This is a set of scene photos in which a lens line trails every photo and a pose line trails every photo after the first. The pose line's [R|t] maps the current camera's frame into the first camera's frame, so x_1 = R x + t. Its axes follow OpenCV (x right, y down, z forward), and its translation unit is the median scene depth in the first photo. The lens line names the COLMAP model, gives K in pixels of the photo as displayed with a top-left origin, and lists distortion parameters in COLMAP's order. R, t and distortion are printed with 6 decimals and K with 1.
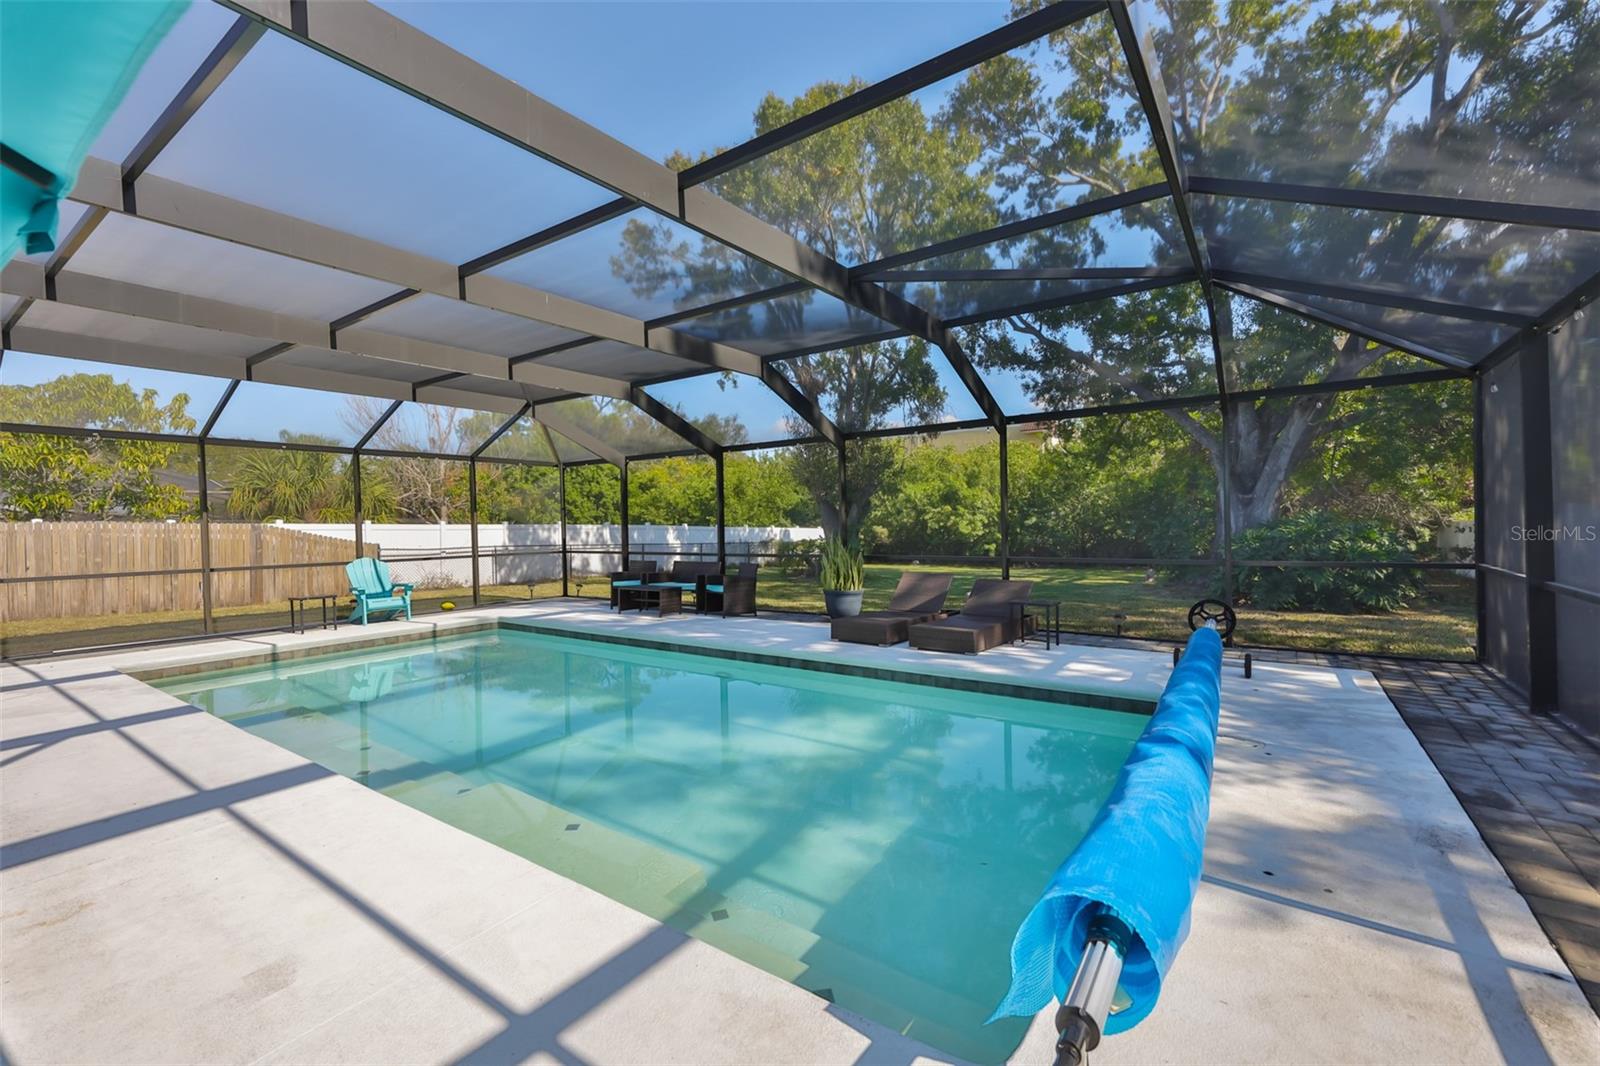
lens RADIAL K [[688.5, 0, 800.0], [0, 688.5, 533.0], [0, 0, 1]] dist [-0.000966, 0.000003]
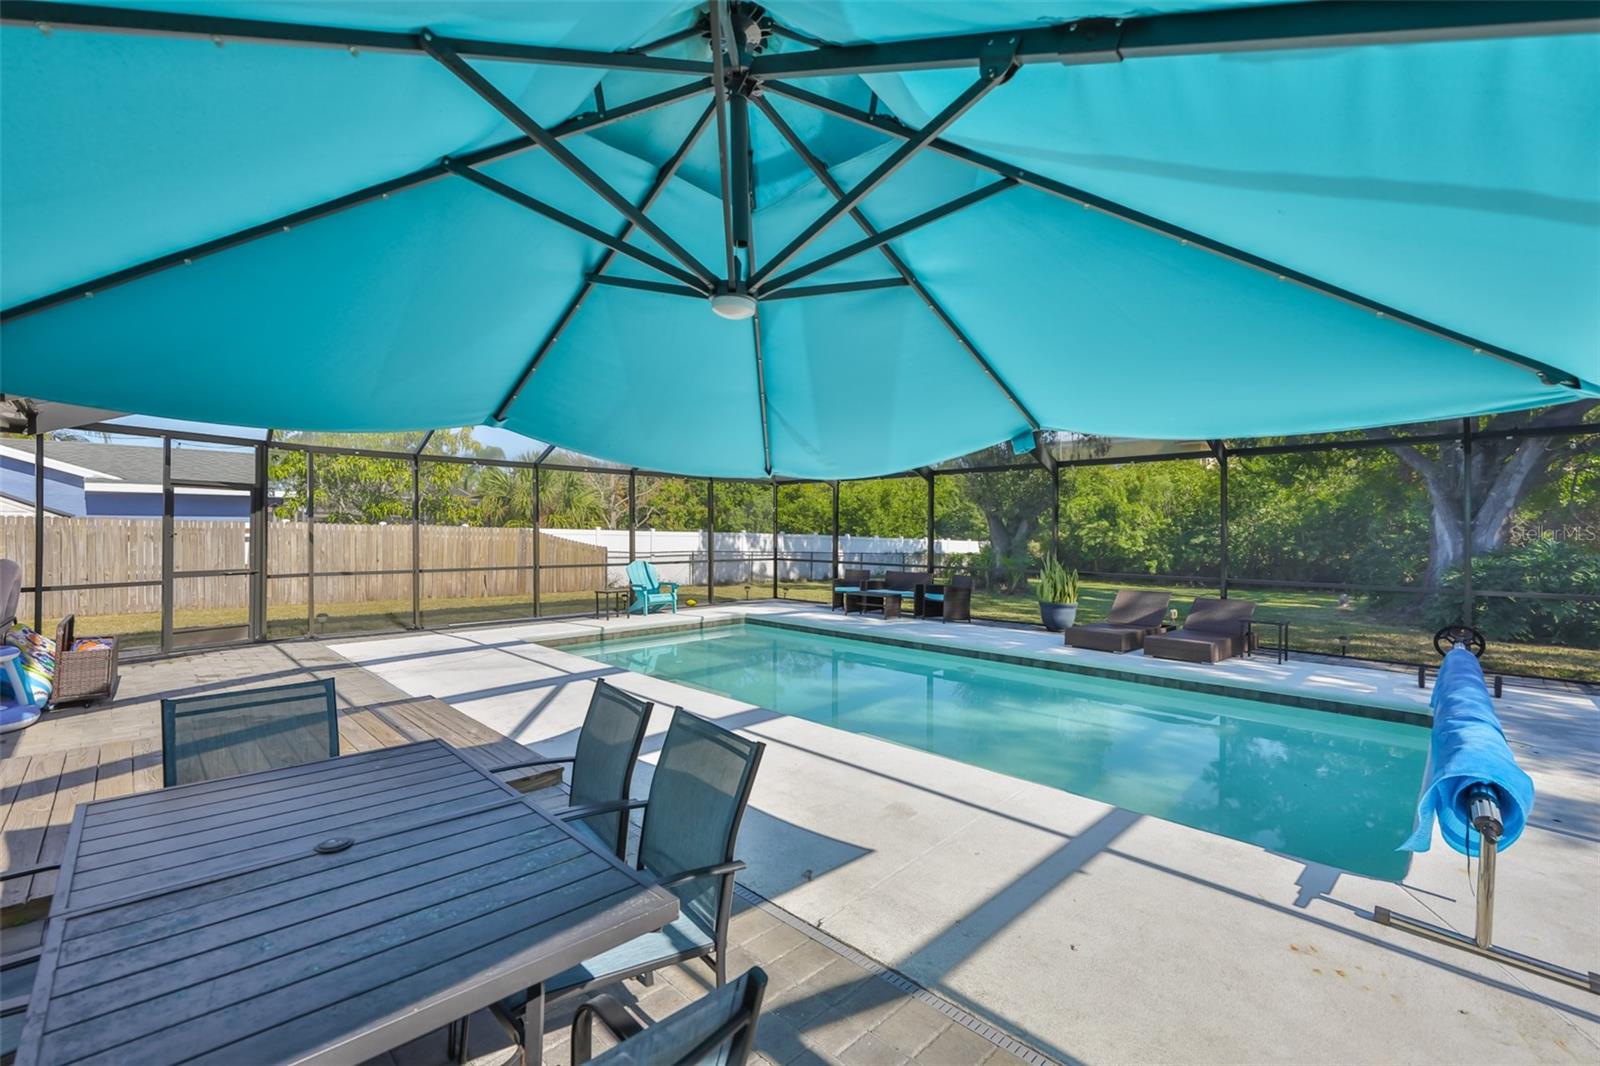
lens RADIAL K [[679.4, 0, 807.5], [0, 679.4, 532.3], [0, 0, 1]] dist [0.000853, 0.000313]
pose [[0.984159, 0.022623, -0.175838, -0.123393], [-0.025077, 0.999617, -0.011747, -0.007093], [0.175505, 0.015970, 0.984349, -0.133458]]
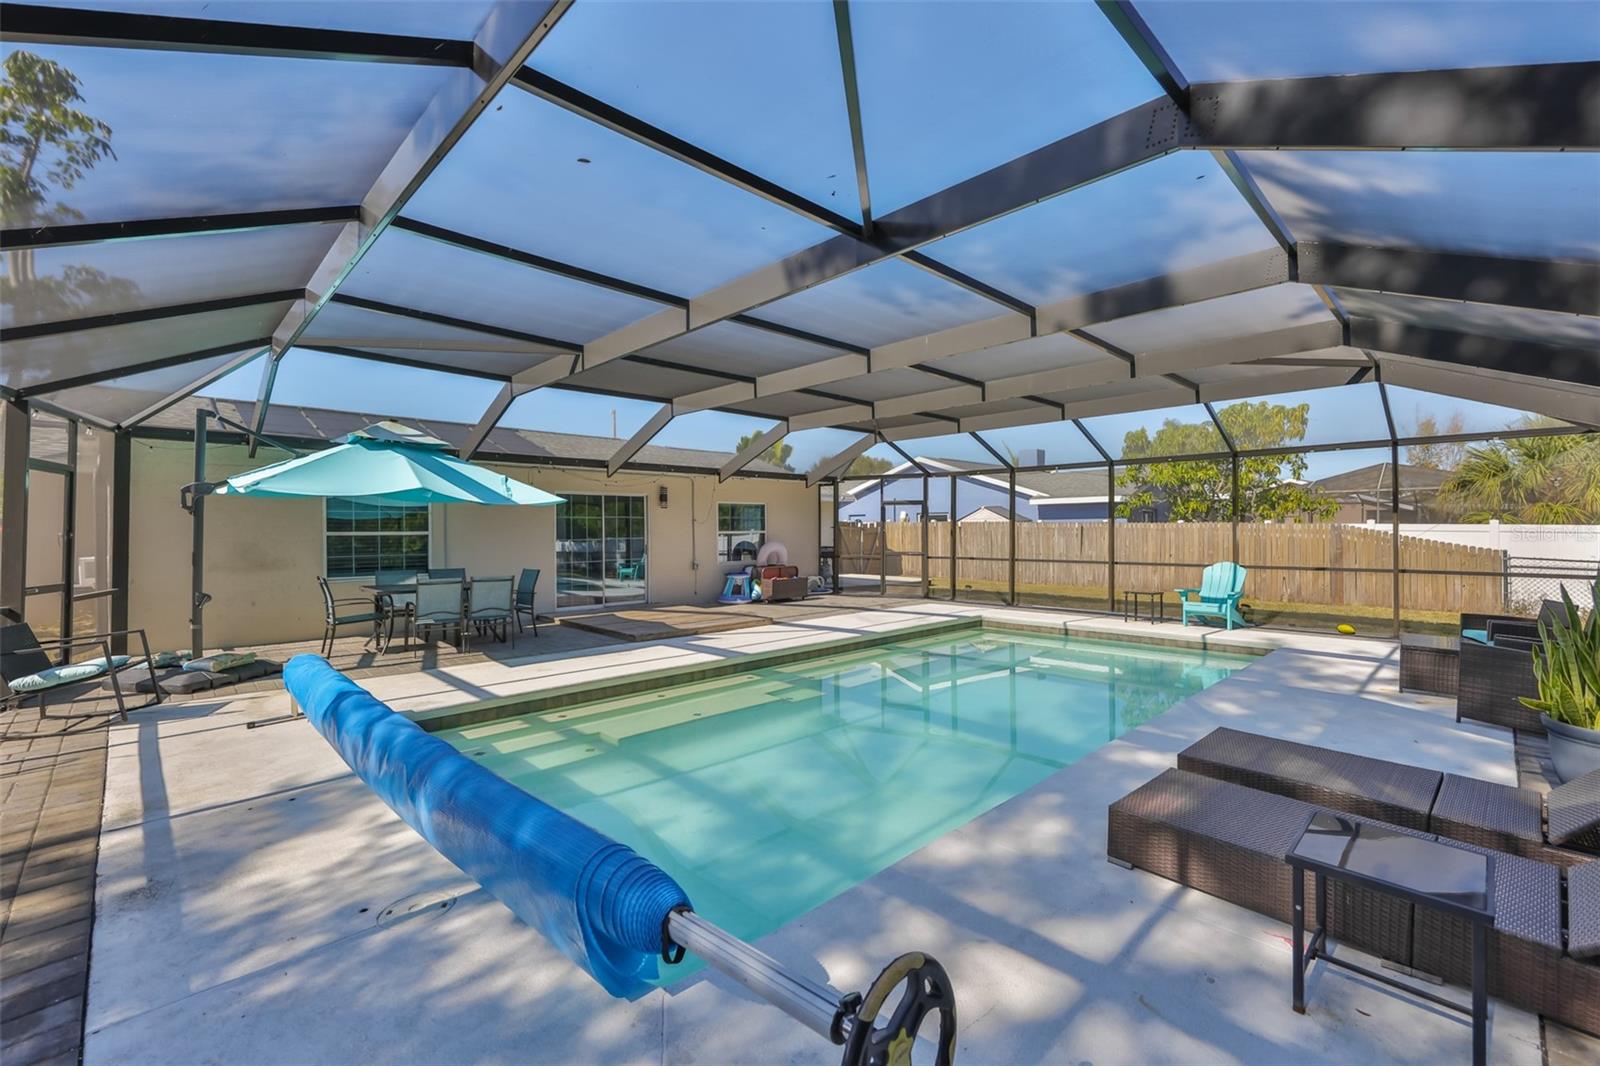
lens RADIAL K [[688.5, 0, 800.0], [0, 688.5, 533.0], [0, 0, 1]] dist [-0.000966, 0.000003]
pose [[-0.194601, 0.023681, -0.980597, 0.448109], [-0.008214, 0.999634, 0.025771, -0.026736], [0.980848, 0.013070, -0.194335, 0.553307]]
